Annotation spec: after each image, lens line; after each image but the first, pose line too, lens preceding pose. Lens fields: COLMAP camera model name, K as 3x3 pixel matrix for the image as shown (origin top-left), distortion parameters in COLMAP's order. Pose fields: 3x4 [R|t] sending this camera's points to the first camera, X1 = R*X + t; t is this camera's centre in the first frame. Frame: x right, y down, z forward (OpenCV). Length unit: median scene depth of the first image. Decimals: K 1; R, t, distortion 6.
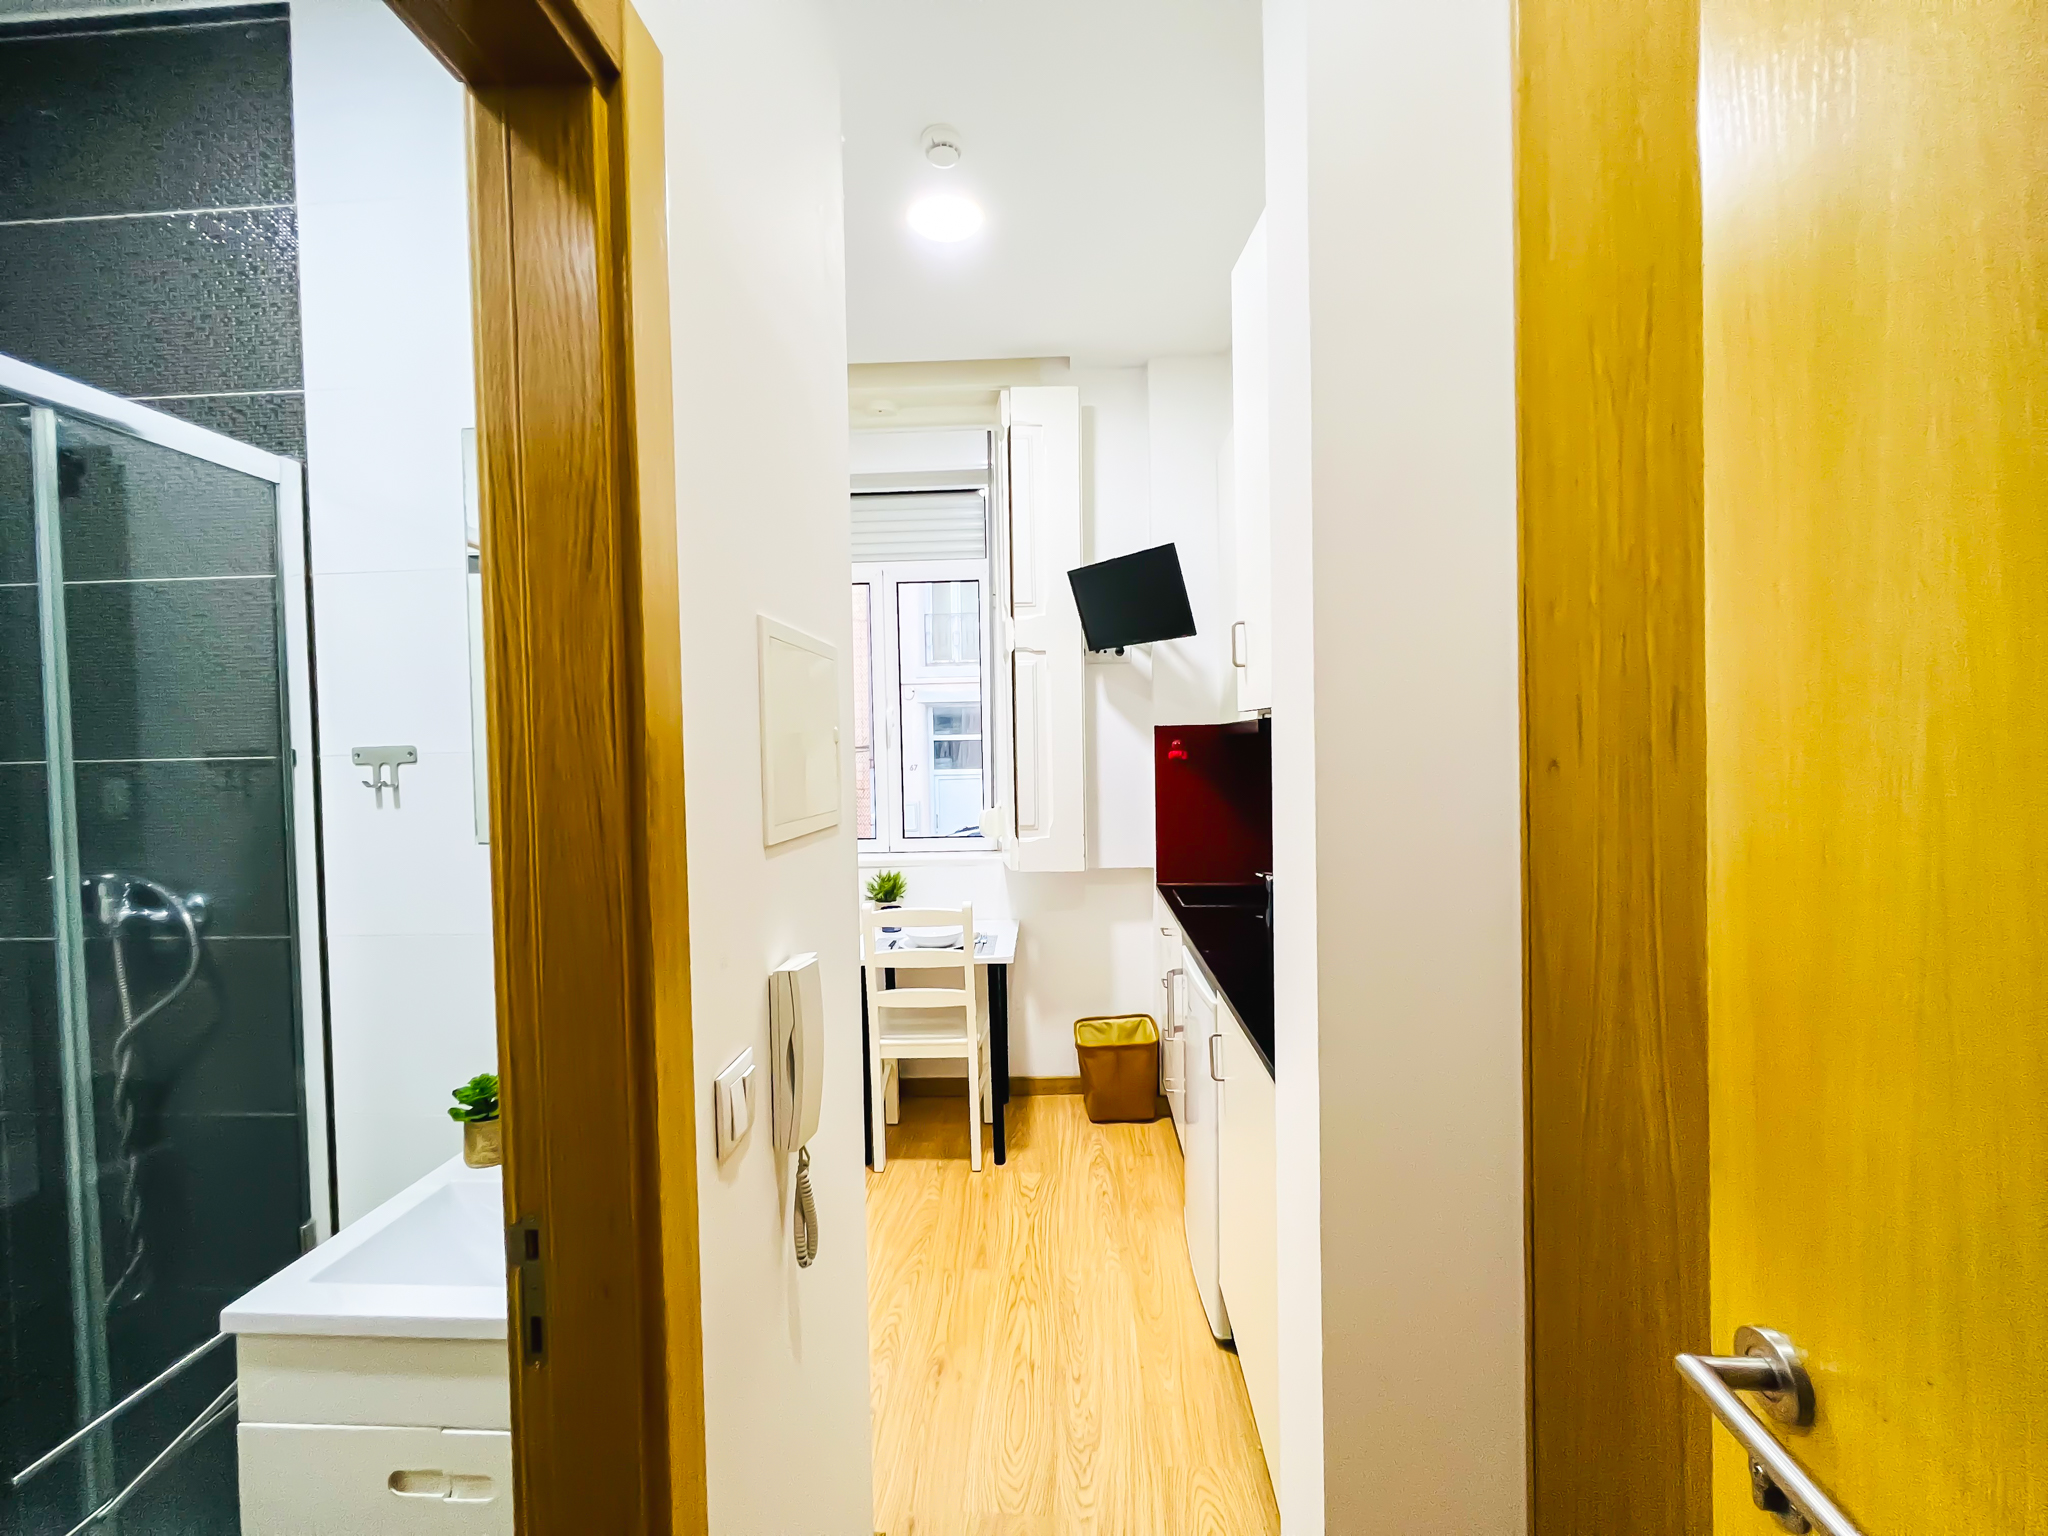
lens RADIAL K [[816.2, 0, 1017.4], [0, 816.2, 765.2], [0, 0, 1]] dist [-0.001013, -0.000042]
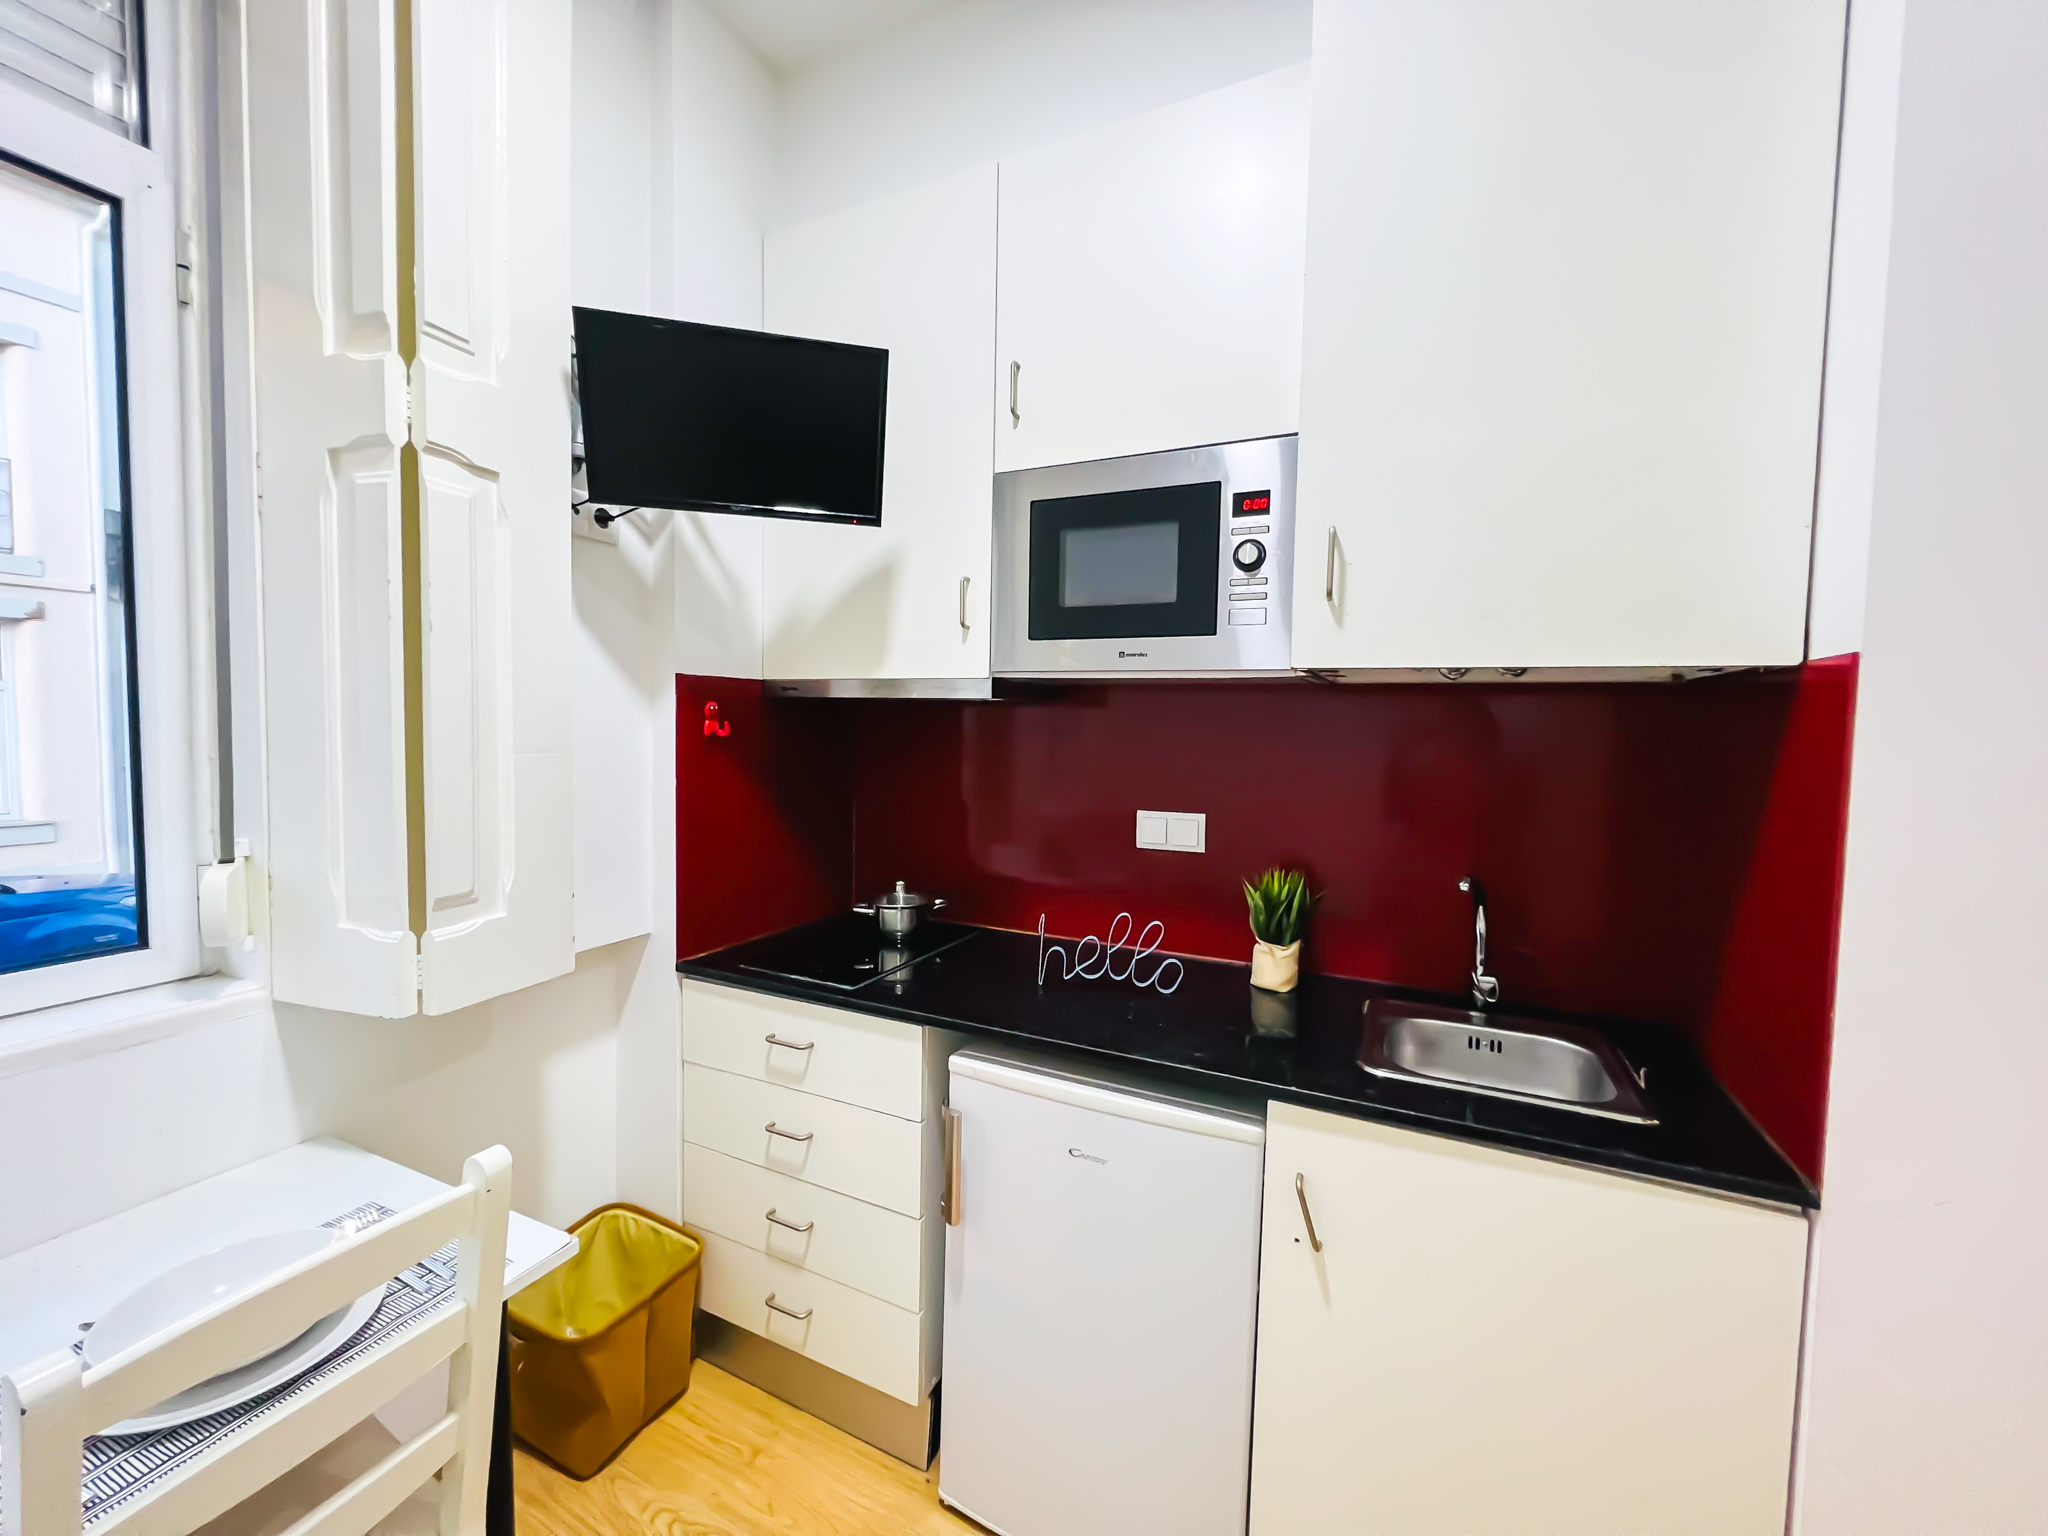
lens RADIAL K [[816.2, 0, 1017.4], [0, 816.2, 765.2], [0, 0, 1]] dist [-0.001013, -0.000042]
pose [[0.381504, -0.023322, 0.924073, -0.254174], [-0.005091, 0.999613, 0.027331, -0.003447], [-0.924353, -0.015132, 0.381238, 0.594270]]
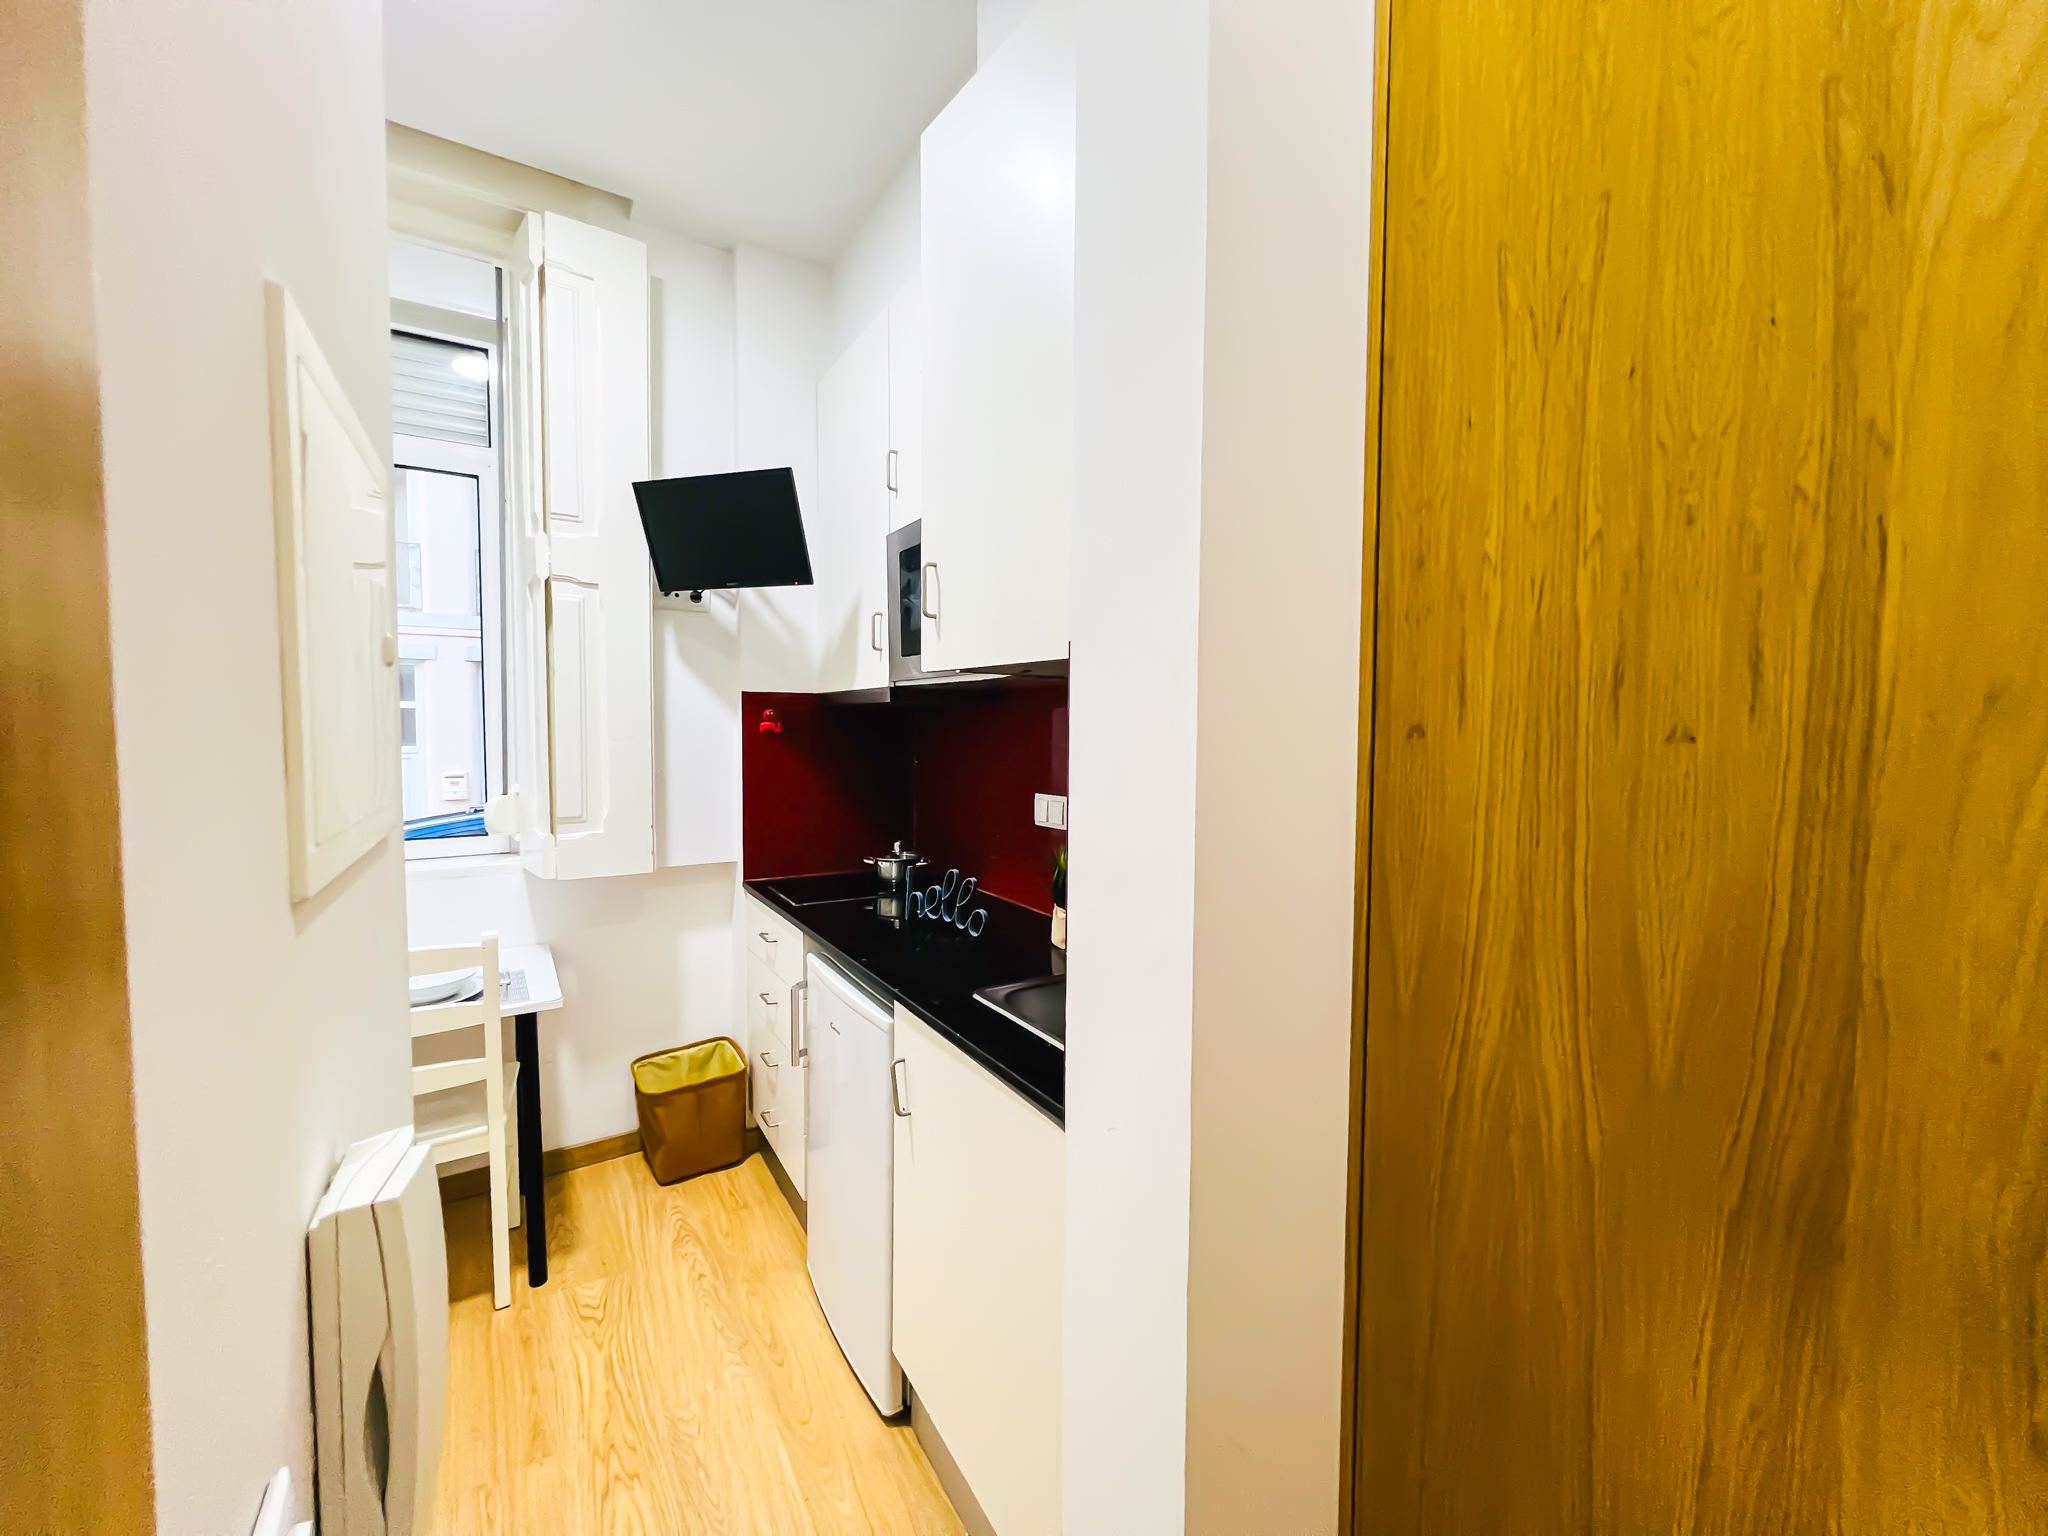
lens RADIAL K [[816.2, 0, 1017.4], [0, 816.2, 765.2], [0, 0, 1]] dist [-0.001013, -0.000042]
pose [[0.819070, -0.003708, 0.573681, -0.081026], [-0.009531, 0.999753, 0.020070, 0.007736], [-0.573614, -0.021906, 0.818833, 0.159931]]
